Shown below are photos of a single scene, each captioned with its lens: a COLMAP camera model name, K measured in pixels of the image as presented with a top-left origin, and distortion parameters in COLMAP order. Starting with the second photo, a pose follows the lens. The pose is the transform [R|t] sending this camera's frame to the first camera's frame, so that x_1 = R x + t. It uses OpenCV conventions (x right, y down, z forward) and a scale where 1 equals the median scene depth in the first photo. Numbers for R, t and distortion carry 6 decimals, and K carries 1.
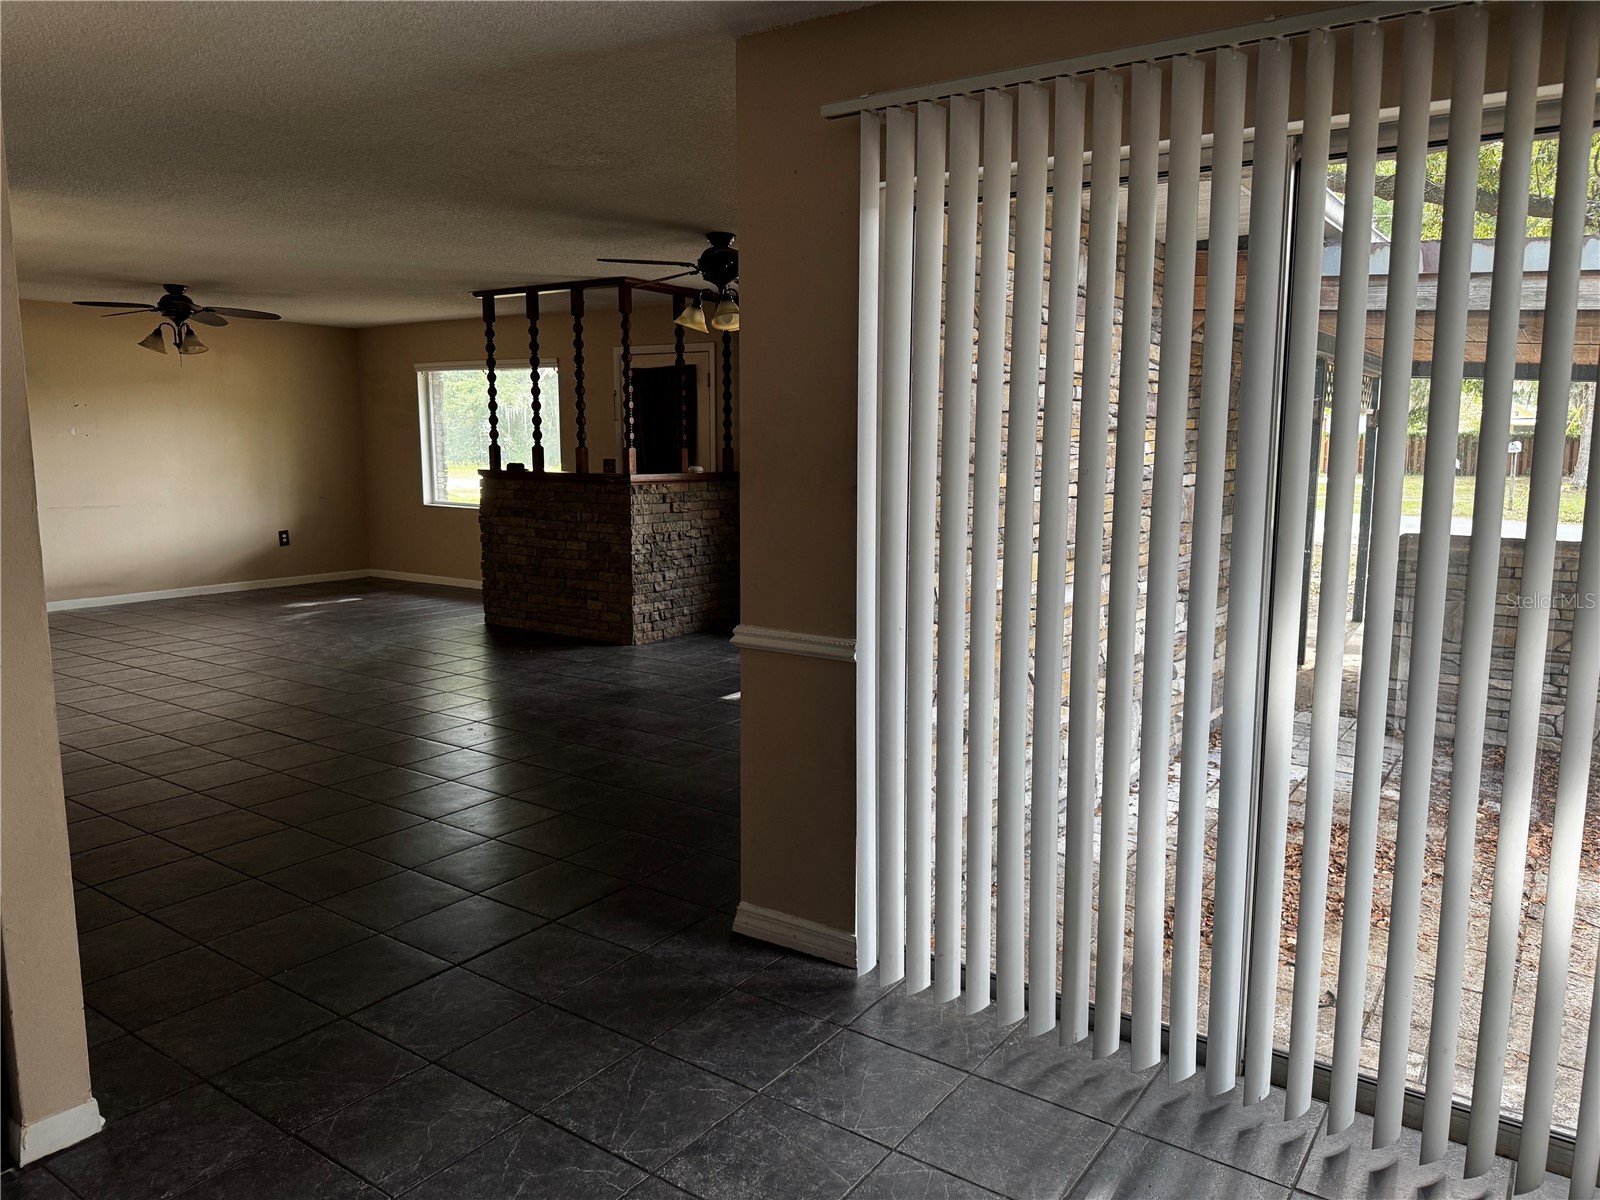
lens RADIAL K [[1112.9, 0, 800.1], [0, 1112.9, 593.6], [0, 0, 1]] dist [0.123745, -0.197011]
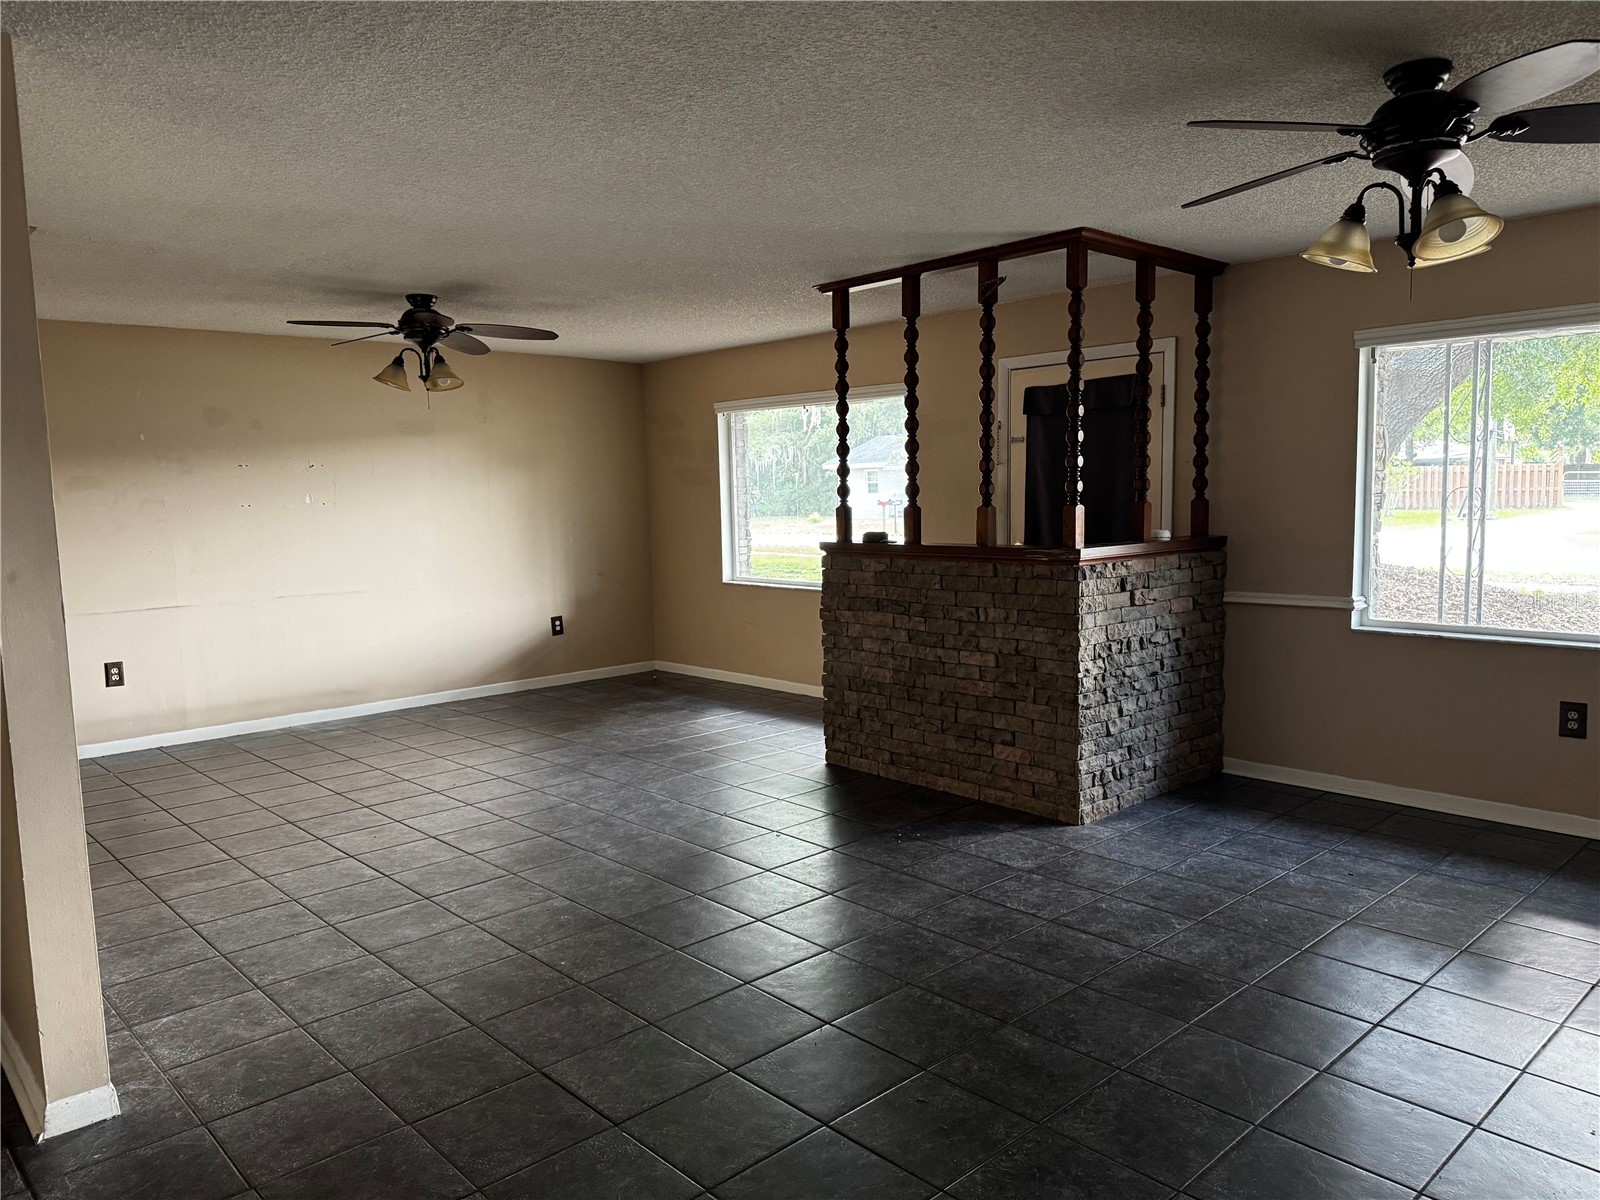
lens RADIAL K [[1101.5, 0, 794.9], [0, 1101.5, 602.9], [0, 0, 1]] dist [0.151651, -0.191375]
pose [[0.978230, -0.004142, -0.207481, -0.167074], [-0.002535, 0.999488, -0.031908, -0.053415], [0.207507, 0.031740, 0.977718, 0.347174]]
